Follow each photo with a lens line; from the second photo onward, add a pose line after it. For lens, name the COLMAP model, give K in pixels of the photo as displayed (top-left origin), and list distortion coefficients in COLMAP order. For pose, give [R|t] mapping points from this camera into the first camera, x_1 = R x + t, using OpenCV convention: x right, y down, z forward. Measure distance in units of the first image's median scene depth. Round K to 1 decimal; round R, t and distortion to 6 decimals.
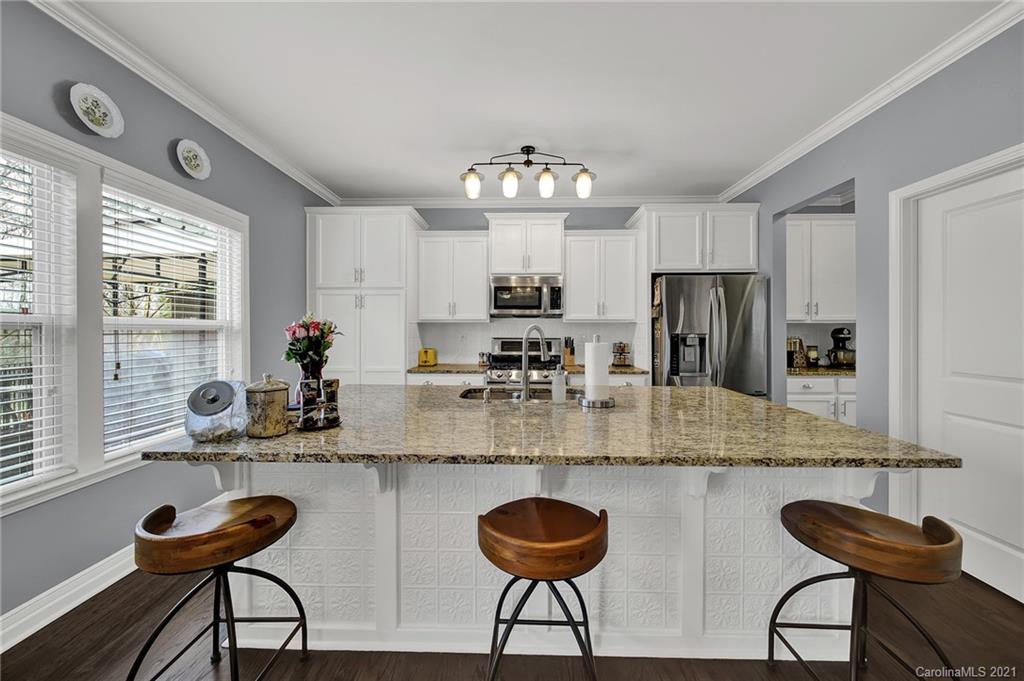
lens RADIAL K [[365.9, 0, 507.0], [0, 365.9, 335.1], [0, 0, 1]] dist [-0.002238, -0.000188]
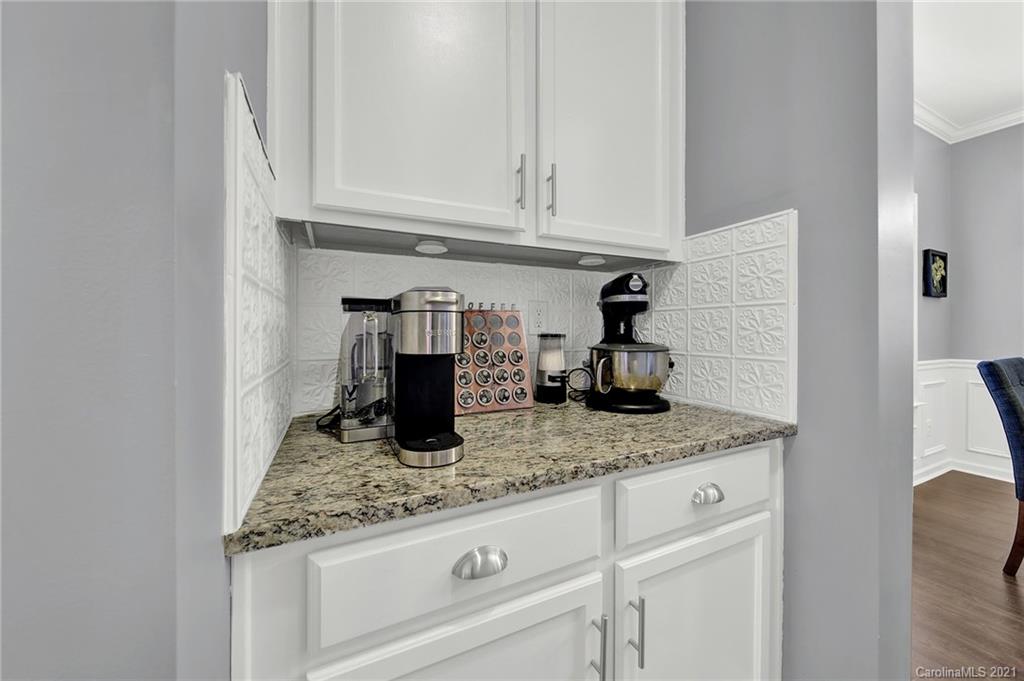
lens RADIAL K [[380.7, 0, 512.0], [0, 380.7, 340.5], [0, 0, 1]] dist [-0.029527, -0.000031]
pose [[0.885519, -0.006734, 0.464553, 0.719878], [0.006049, 0.999977, 0.002965, 0.036436], [-0.464563, 0.000185, 0.885540, 0.799137]]
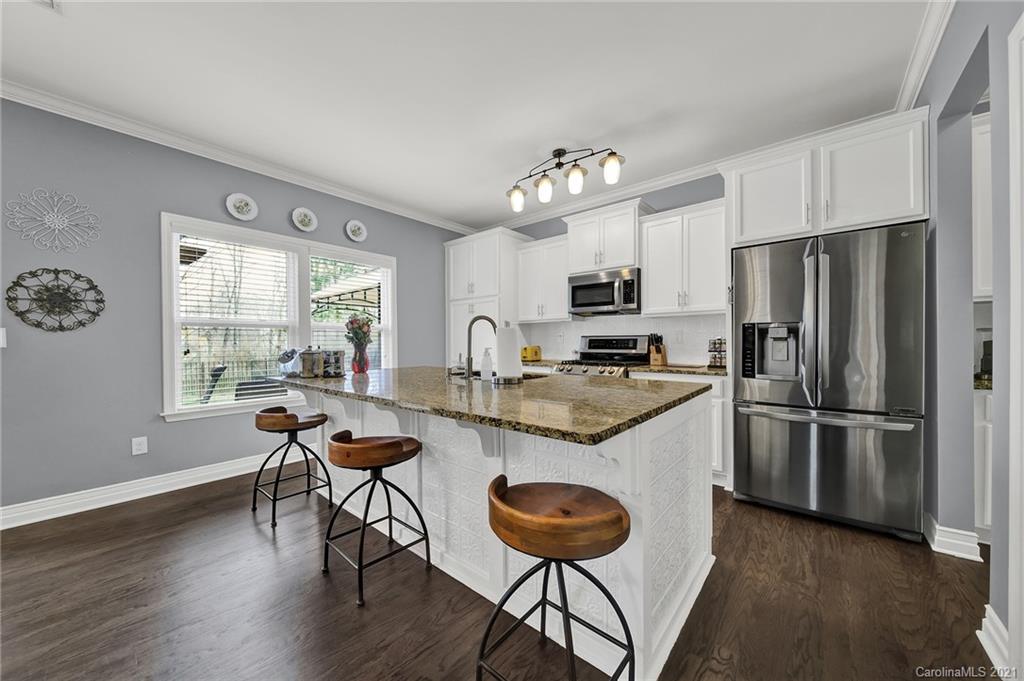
lens RADIAL K [[364.1, 0, 503.7], [0, 364.1, 355.5], [0, 0, 1]] dist [-0.000565, -0.000126]
pose [[0.772841, 0.017760, -0.634351, 0.499220], [0.000168, 0.999603, 0.028191, 0.038750], [0.634599, -0.021894, 0.772531, 0.063456]]
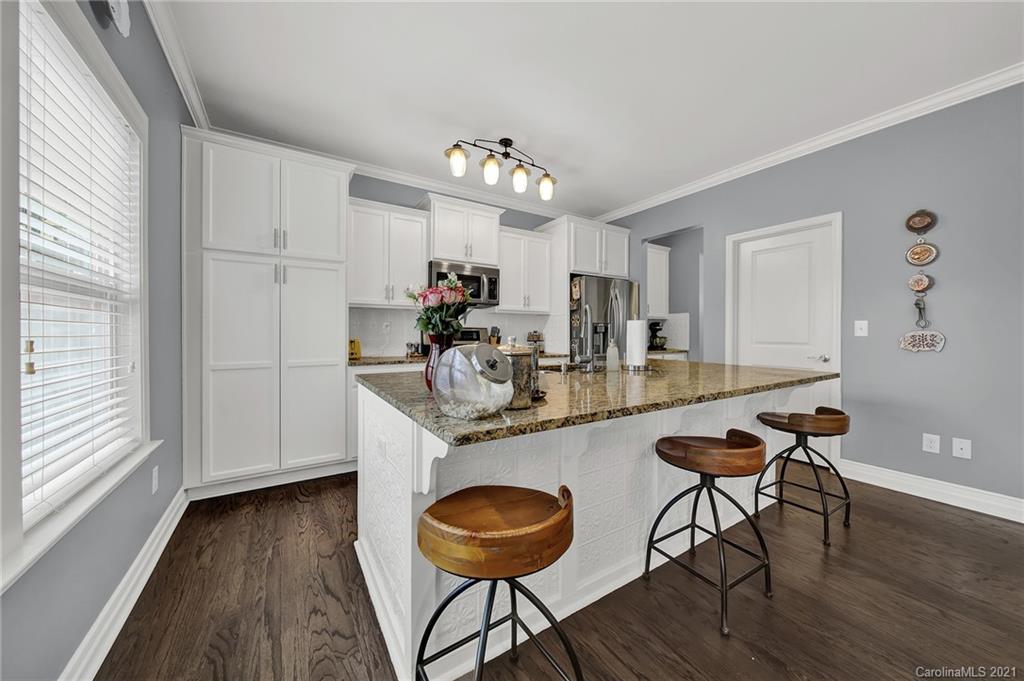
lens RADIAL K [[363.5, 0, 512.0], [0, 363.5, 340.5], [0, 0, 1]] dist [0.000708, -0.000088]
pose [[0.827855, -0.008894, 0.560871, -0.422243], [0.004288, 0.999945, 0.009527, 0.039714], [-0.560925, -0.005482, 0.827848, 0.106662]]
